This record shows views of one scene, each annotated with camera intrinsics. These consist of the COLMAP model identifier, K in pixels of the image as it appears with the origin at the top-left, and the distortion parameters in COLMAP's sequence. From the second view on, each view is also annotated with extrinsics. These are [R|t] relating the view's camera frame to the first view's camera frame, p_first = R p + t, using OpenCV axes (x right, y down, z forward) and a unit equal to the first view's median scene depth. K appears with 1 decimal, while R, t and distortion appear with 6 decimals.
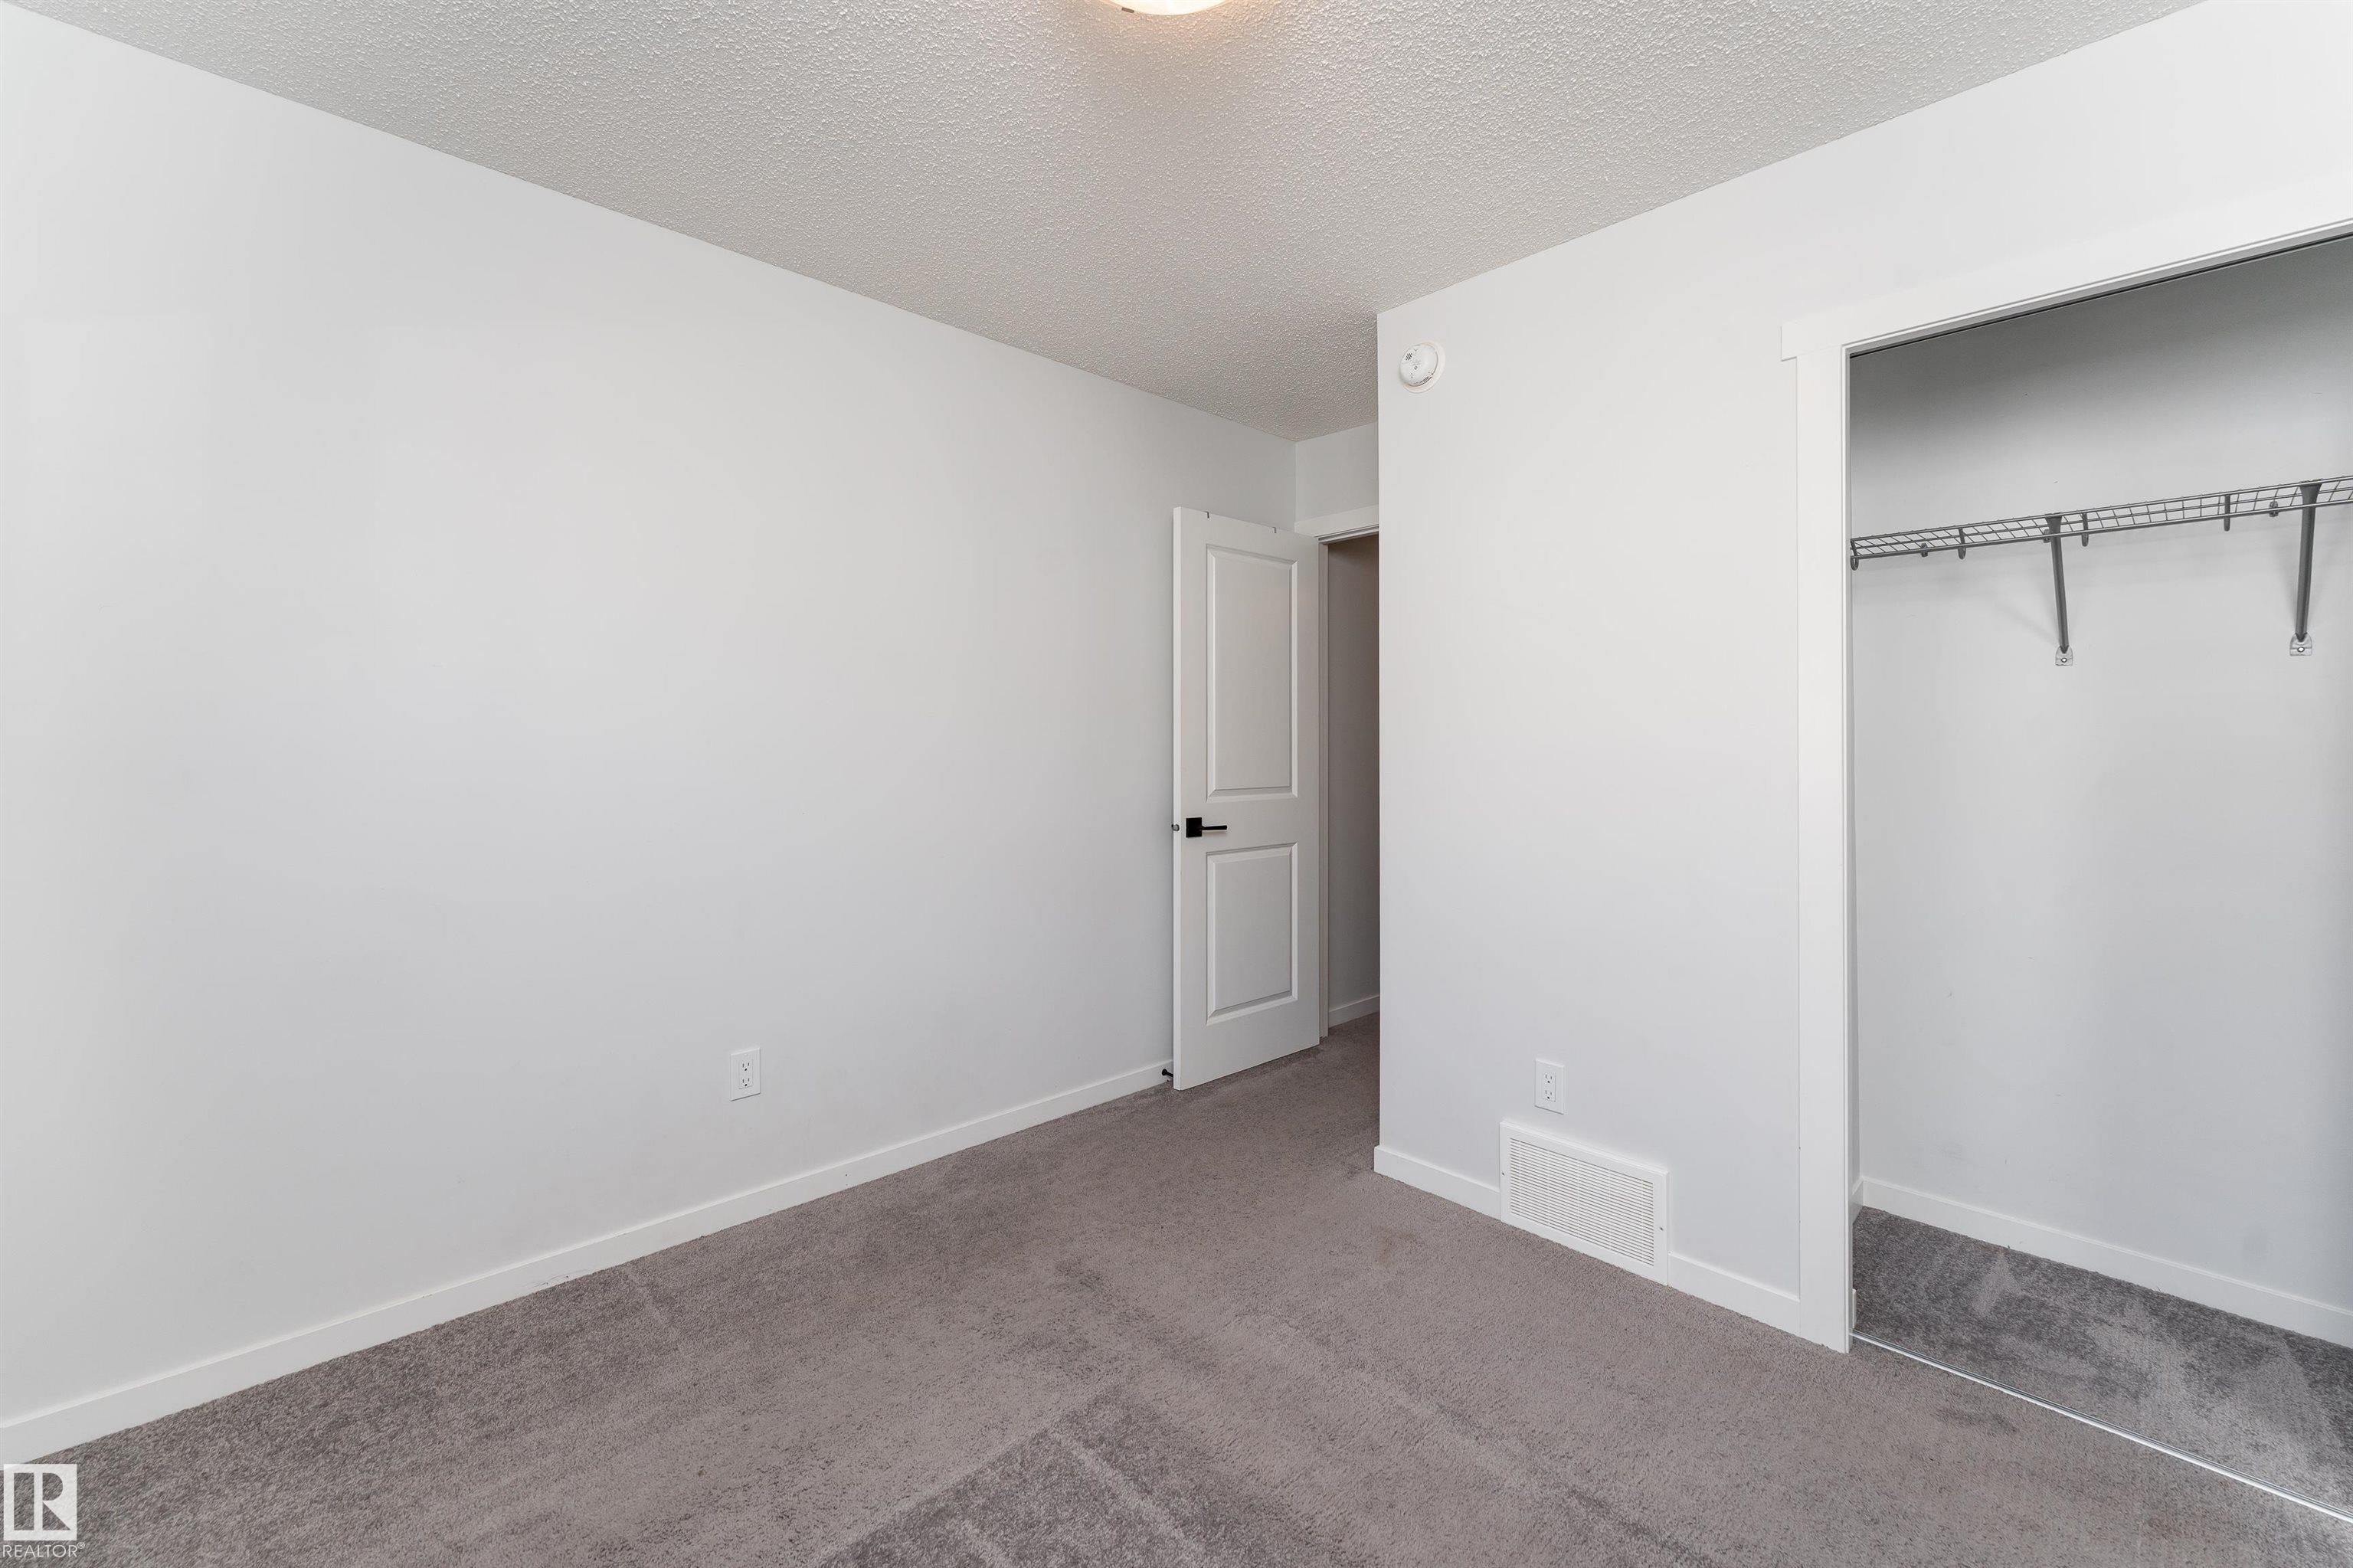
lens RADIAL K [[939.8, 0, 1184.7], [0, 939.8, 778.8], [0, 0, 1]] dist [-0.000501, 0.000128]
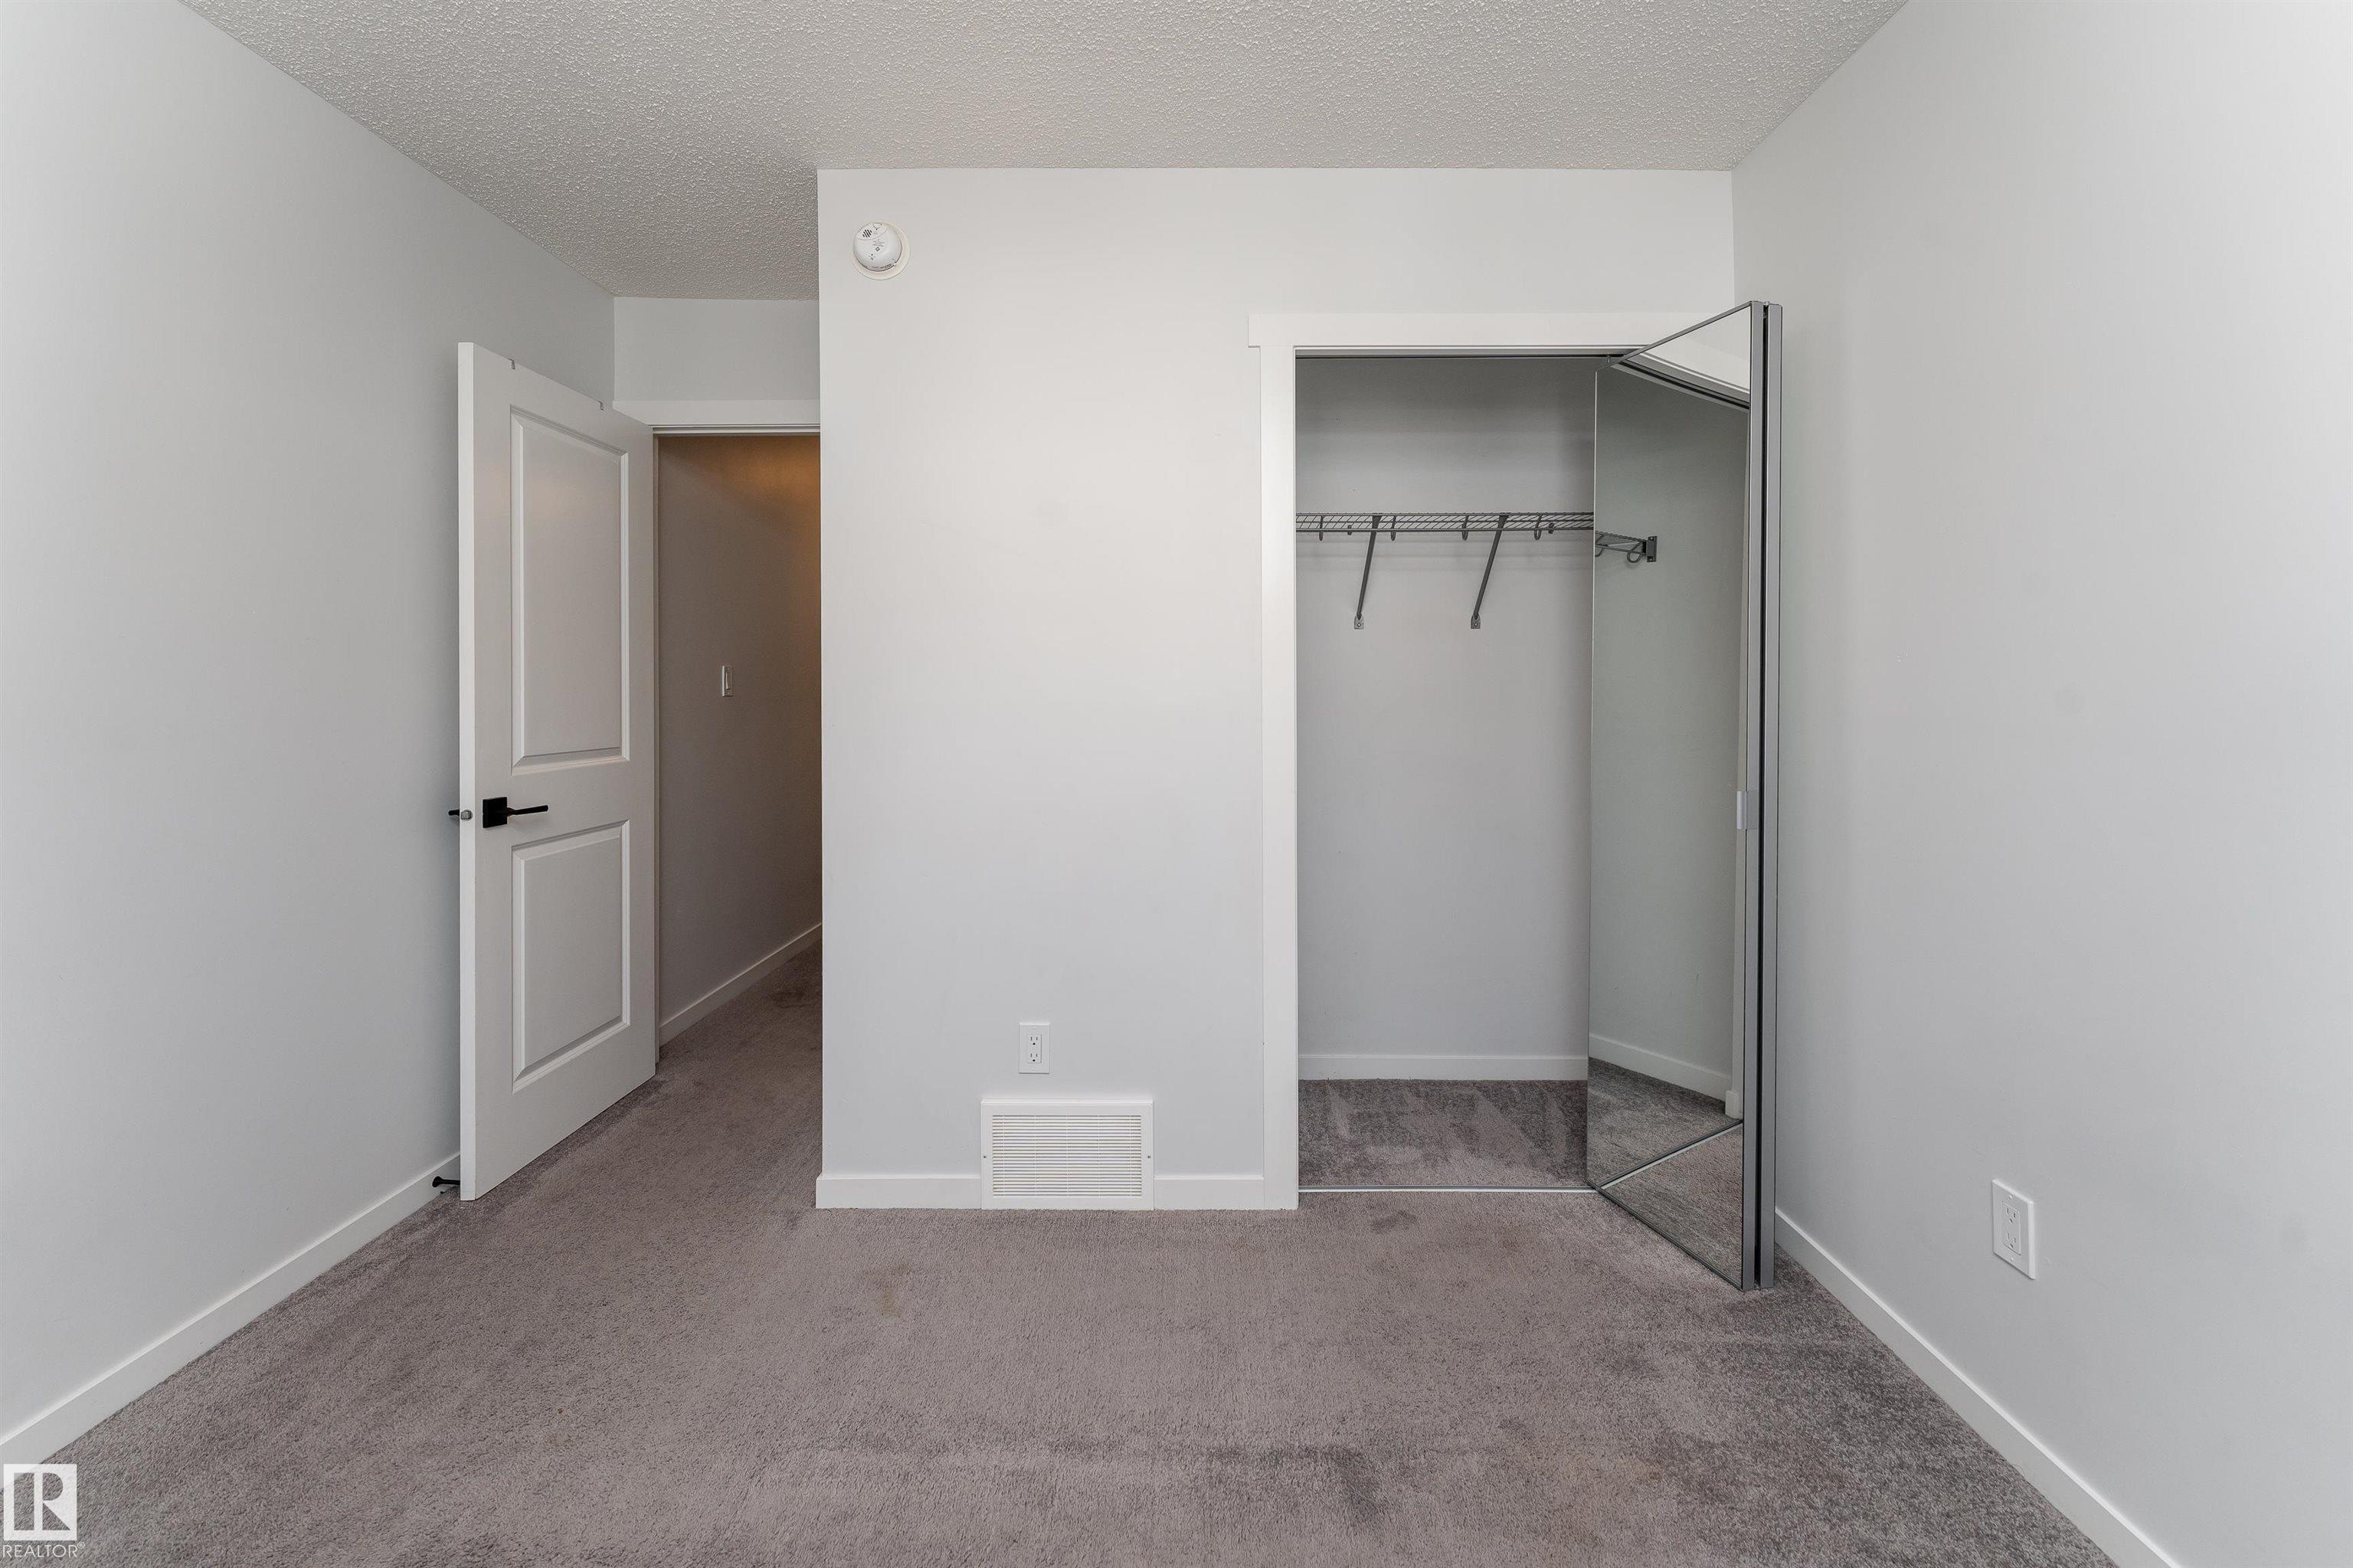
lens RADIAL K [[973.7, 0, 1204.4], [0, 973.7, 715.0], [0, 0, 1]] dist [0.001350, -0.000150]
pose [[0.705184, -0.021925, 0.708685, -0.175941], [0.030863, 0.999524, 0.000213, -0.005226], [-0.708352, 0.021722, 0.705525, 0.167067]]
